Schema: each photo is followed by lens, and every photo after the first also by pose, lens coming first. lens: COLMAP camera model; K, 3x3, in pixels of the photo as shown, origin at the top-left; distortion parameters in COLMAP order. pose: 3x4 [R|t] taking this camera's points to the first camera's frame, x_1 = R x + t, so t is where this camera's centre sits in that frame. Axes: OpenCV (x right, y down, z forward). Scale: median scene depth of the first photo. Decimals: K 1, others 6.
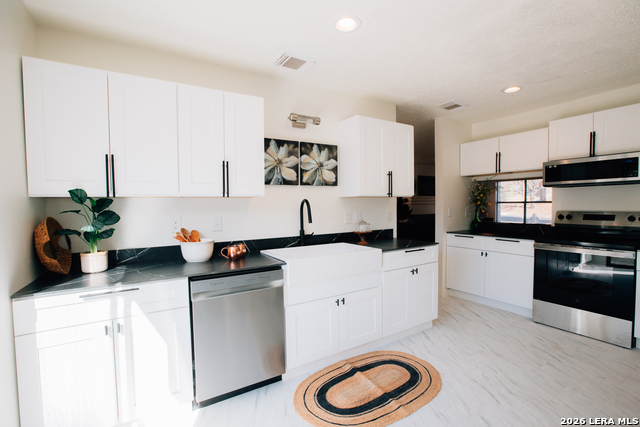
lens RADIAL K [[294.1, 0, 320.0], [0, 294.1, 213.5], [0, 0, 1]] dist [-0.042711, 0.000056]
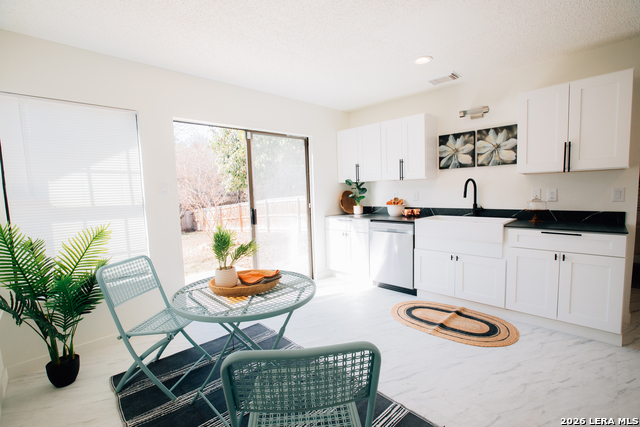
lens RADIAL K [[294.1, 0, 320.0], [0, 294.1, 213.5], [0, 0, 1]] dist [-0.042711, 0.000056]
pose [[0.216742, 0.070676, -0.973667, 0.970541], [-0.020151, 0.997487, 0.067920, 0.027610], [0.976021, 0.004899, 0.217622, 0.115698]]
